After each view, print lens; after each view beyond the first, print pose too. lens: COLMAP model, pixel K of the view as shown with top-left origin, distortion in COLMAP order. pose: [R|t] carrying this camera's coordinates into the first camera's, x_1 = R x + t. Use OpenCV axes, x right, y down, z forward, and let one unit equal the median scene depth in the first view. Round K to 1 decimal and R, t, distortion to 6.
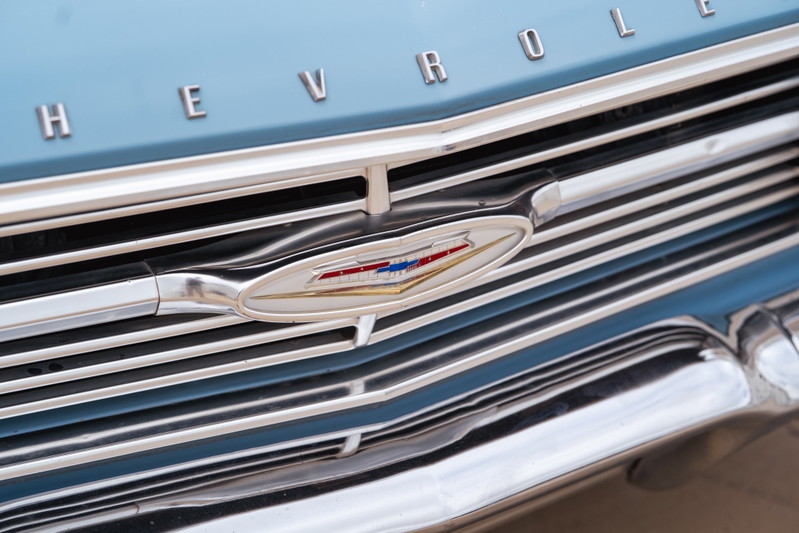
lens RADIAL K [[1917.9, 0, 399.5], [0, 1917.9, 266.5], [0, 0, 1]] dist [0.109445, -0.102467]
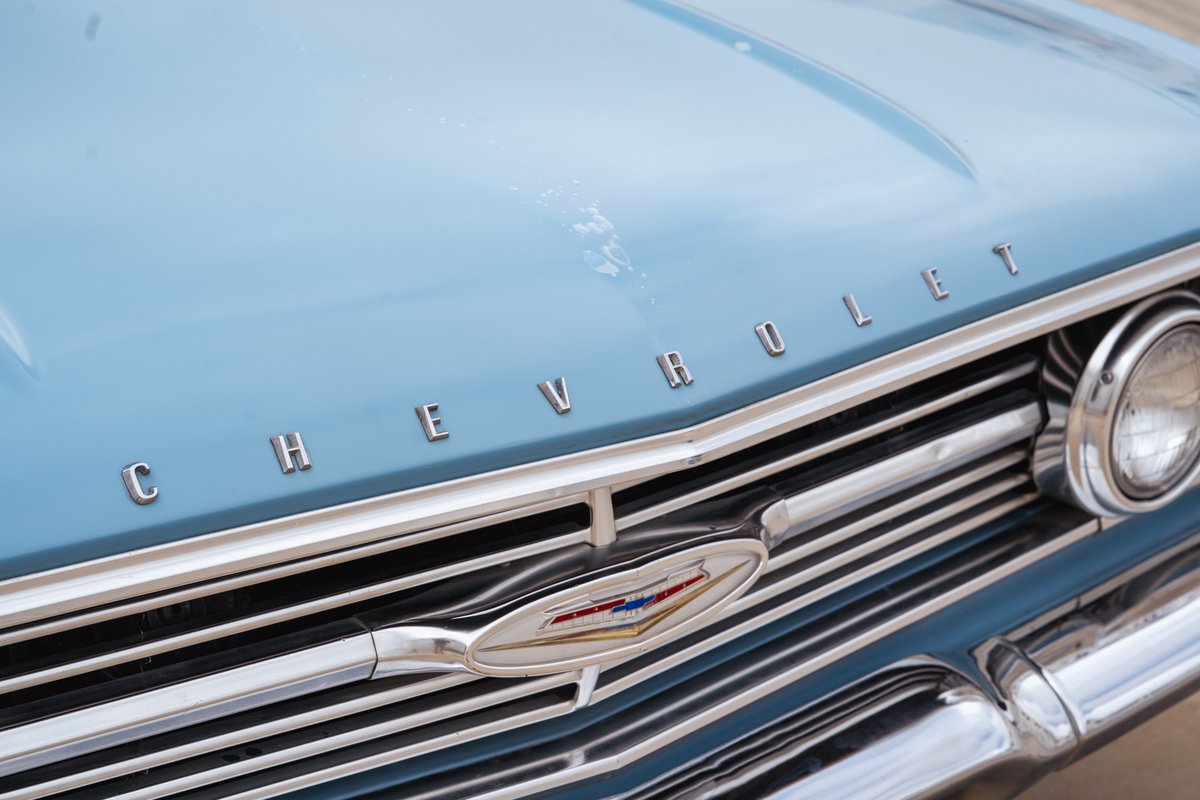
lens RADIAL K [[2797.3, 0, 598.5], [0, 2797.3, 414.1], [0, 0, 1]] dist [0.105976, -0.103104]
pose [[0.987897, -0.067103, 0.139849, -0.184713], [0.082101, 0.991142, -0.104387, 0.044828], [-0.131605, 0.114605, 0.984655, -0.242220]]
